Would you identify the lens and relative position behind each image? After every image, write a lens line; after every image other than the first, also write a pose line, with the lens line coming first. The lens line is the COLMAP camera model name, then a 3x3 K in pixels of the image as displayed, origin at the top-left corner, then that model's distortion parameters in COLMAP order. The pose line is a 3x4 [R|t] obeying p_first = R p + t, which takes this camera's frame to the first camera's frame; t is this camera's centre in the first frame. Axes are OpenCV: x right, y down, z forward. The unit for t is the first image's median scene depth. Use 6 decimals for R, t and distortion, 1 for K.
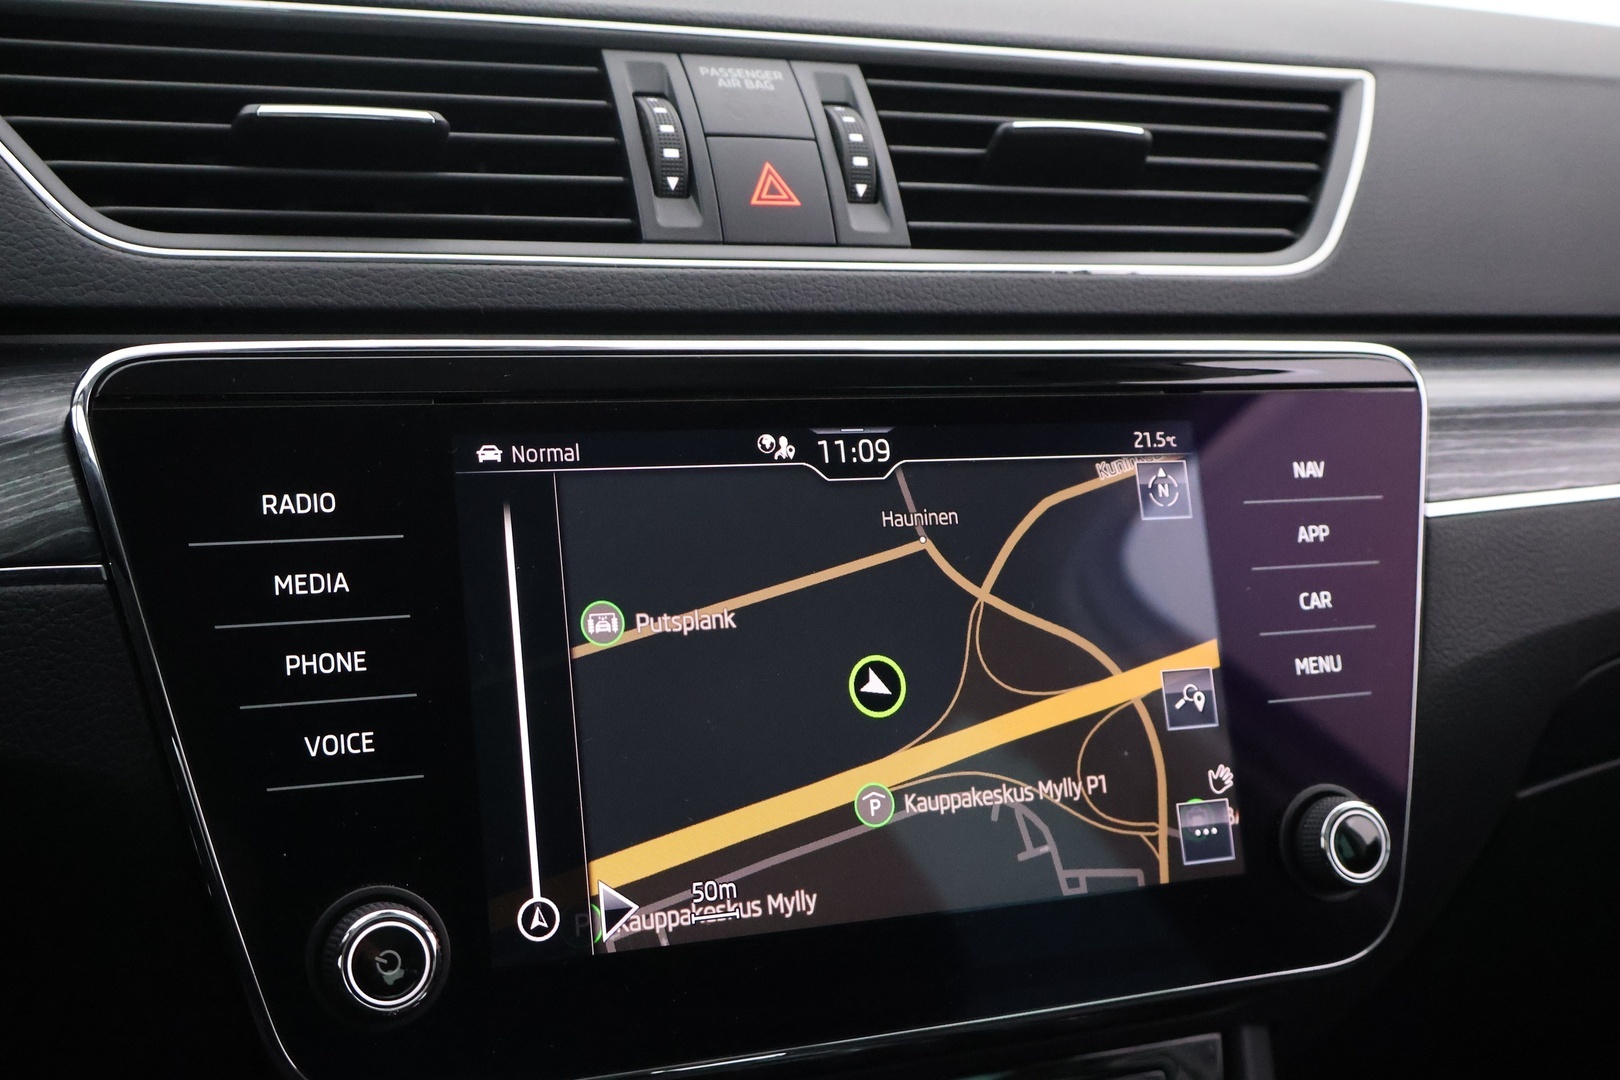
lens RADIAL K [[1943.6, 0, 810.0], [0, 1943.6, 540.0], [0, 0, 1]] dist [-0.011149, 0.025693]
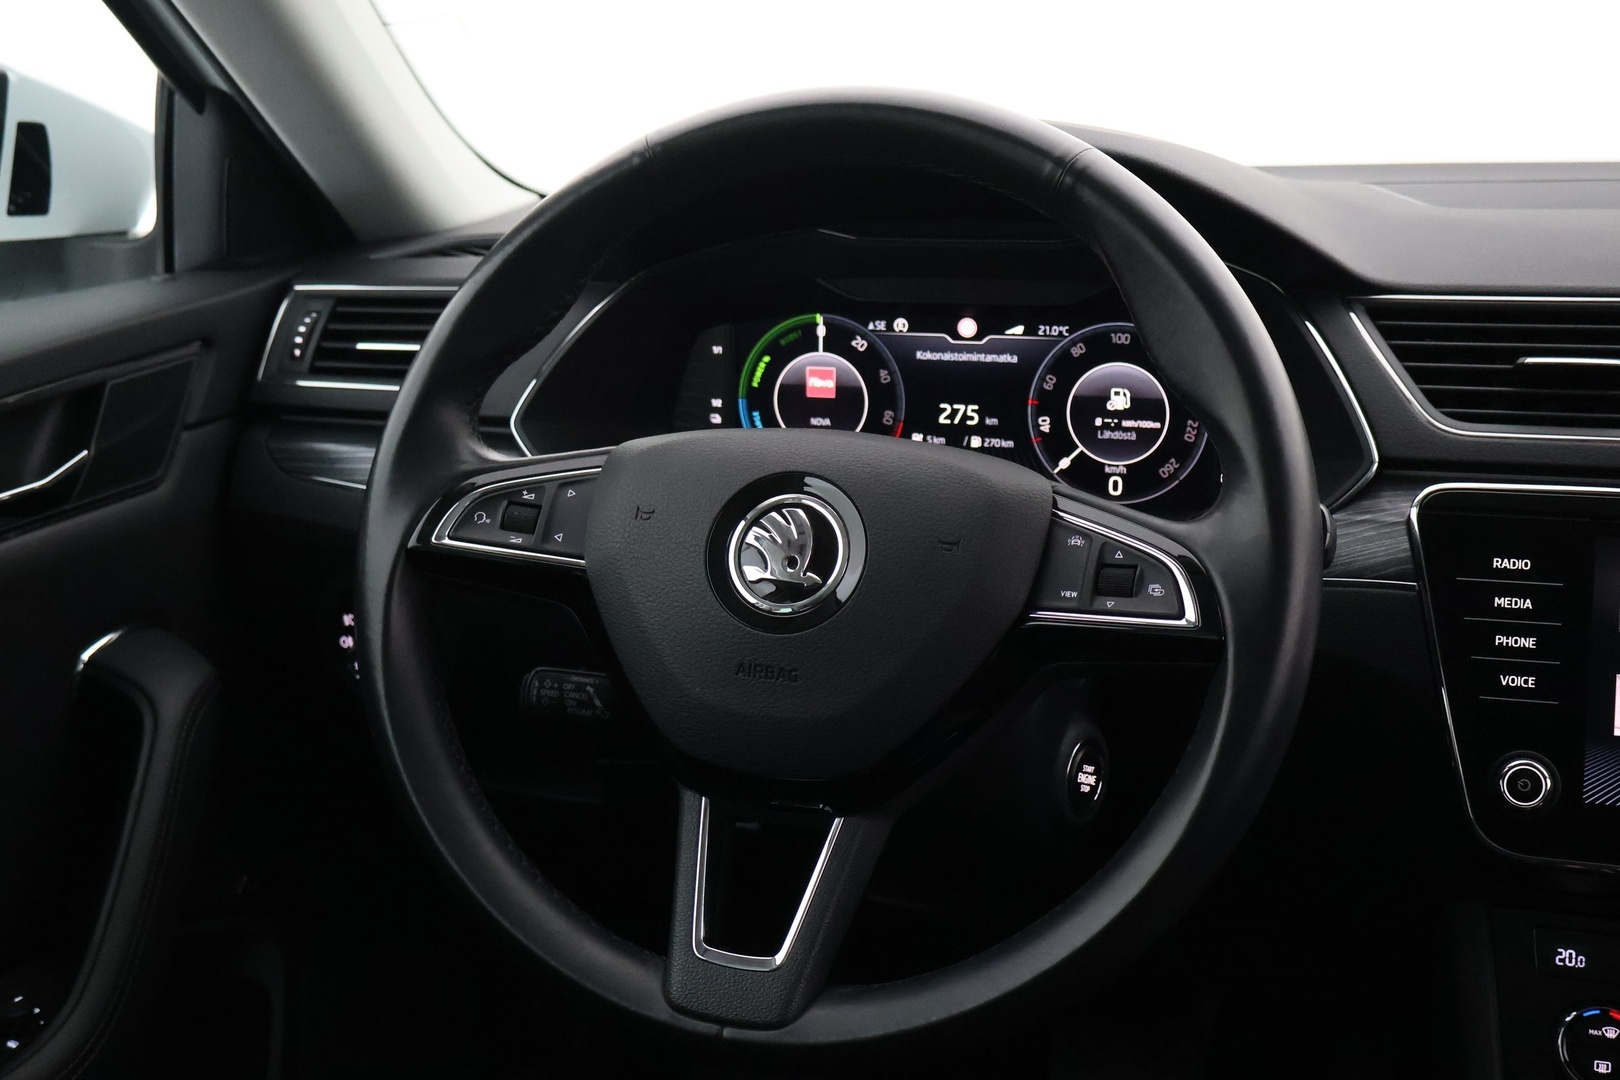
lens RADIAL K [[1999.9, 0, 810.0], [0, 1999.9, 540.0], [0, 0, 1]] dist [0.000905, 0.010776]
pose [[0.748884, 0.092016, -0.656281, 0.477104], [-0.089957, 0.995262, 0.036893, -0.046034], [0.656567, 0.031408, 0.753614, -0.915118]]
